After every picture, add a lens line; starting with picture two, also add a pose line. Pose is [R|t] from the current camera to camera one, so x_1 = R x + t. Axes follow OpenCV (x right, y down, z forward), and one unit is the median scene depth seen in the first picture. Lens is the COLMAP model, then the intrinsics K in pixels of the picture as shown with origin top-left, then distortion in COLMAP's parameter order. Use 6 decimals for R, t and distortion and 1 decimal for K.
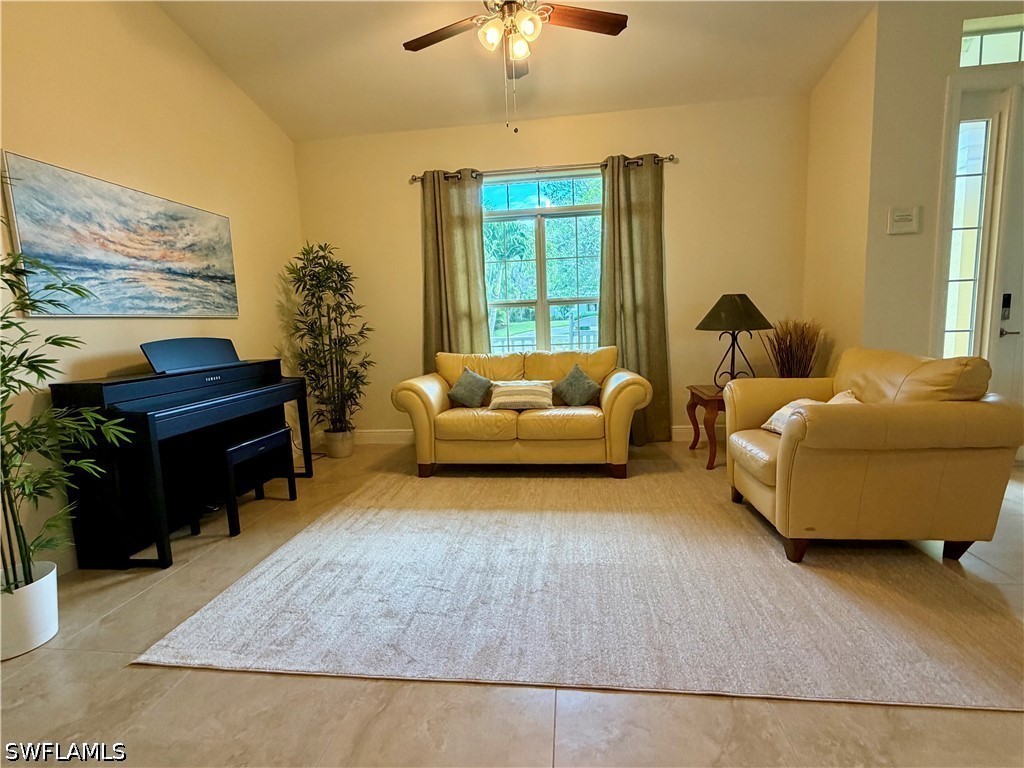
lens RADIAL K [[487.5, 0, 512.0], [0, 487.5, 384.0], [0, 0, 1]] dist [-0.004418, 0.000009]
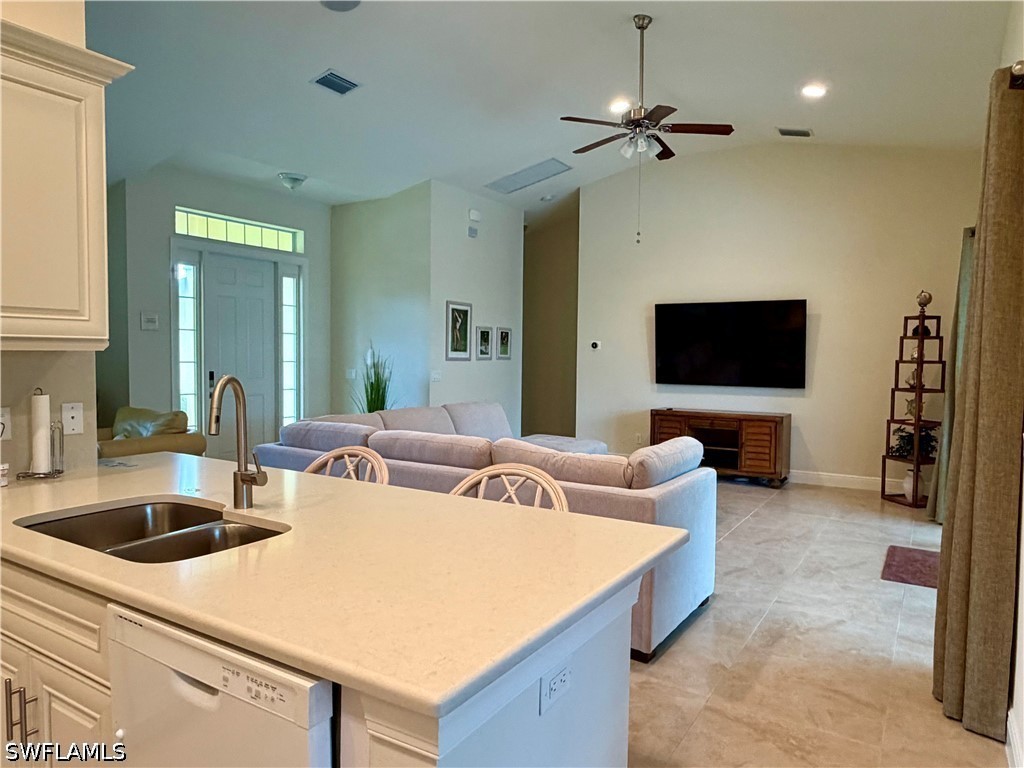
lens RADIAL K [[685.4, 0, 512.0], [0, 685.4, 384.0], [0, 0, 1]] dist [0.005752, 0.001066]
pose [[0.433624, 0.005252, 0.901079, -0.634881], [0.086462, 0.995127, -0.047408, 0.054094], [-0.896936, 0.098466, 0.431057, -0.919051]]
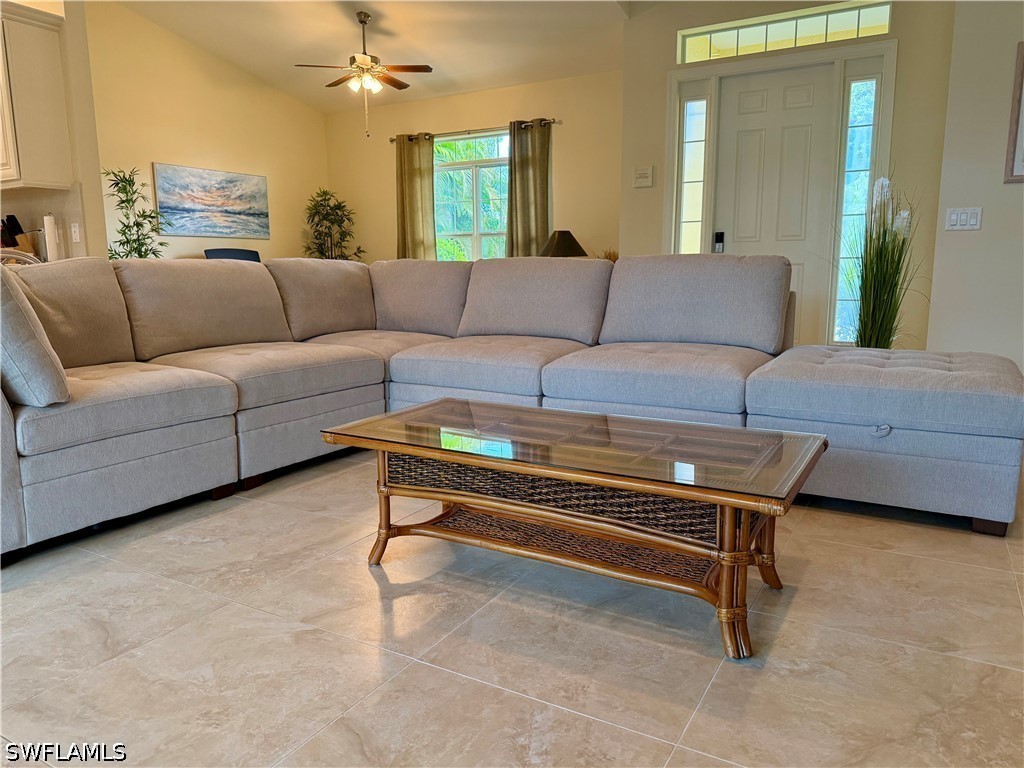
lens RADIAL K [[754.4, 0, 512.0], [0, 754.4, 384.0], [0, 0, 1]] dist [0.005610, -0.000682]
pose [[0.911268, 0.098577, -0.399842, 1.374975], [-0.084561, 0.995029, 0.052593, 0.160041], [0.403039, -0.014115, 0.915074, -1.092488]]
